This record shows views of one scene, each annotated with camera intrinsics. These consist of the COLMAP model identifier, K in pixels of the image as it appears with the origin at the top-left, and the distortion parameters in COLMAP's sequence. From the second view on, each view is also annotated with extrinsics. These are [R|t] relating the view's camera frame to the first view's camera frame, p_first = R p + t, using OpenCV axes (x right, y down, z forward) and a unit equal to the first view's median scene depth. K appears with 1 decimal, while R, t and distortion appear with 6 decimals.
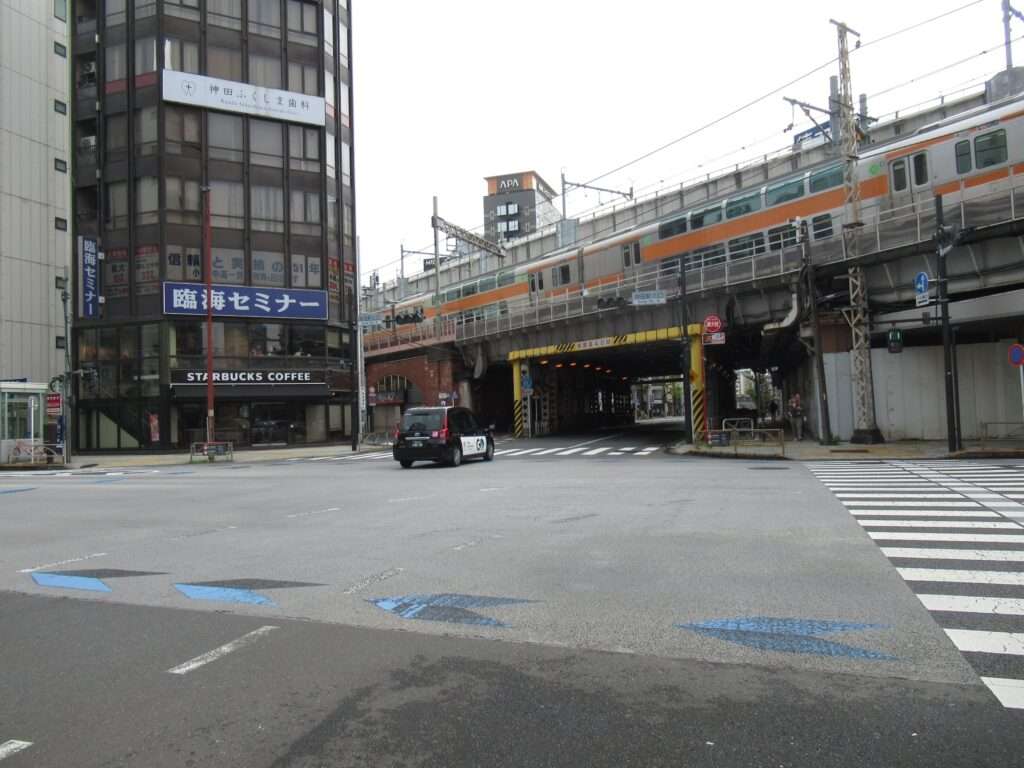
lens RADIAL K [[757.5, 0, 512.0], [0, 757.5, 384.0], [0, 0, 1]] dist [0.004409, -0.011286]
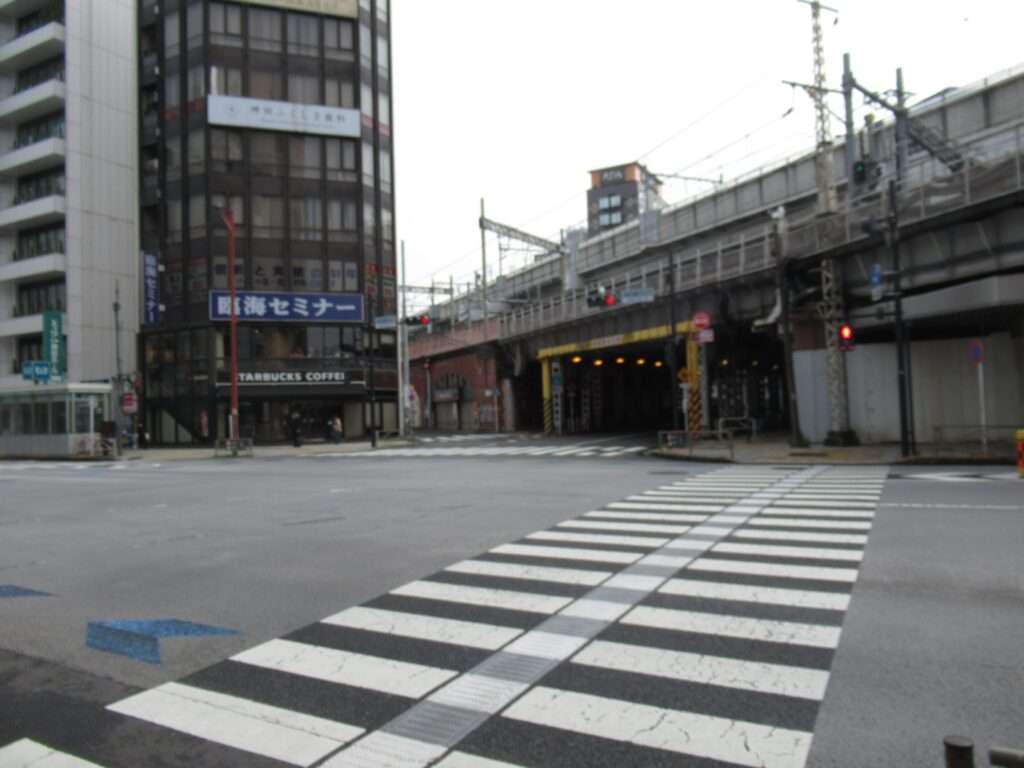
lens RADIAL K [[757.5, 0, 512.0], [0, 757.5, 384.0], [0, 0, 1]] dist [0.004409, -0.011286]
pose [[0.984801, -0.004912, -0.173619, 0.147985], [0.006470, 0.999944, 0.008409, -0.006201], [0.173568, -0.009404, 0.984777, -0.000059]]
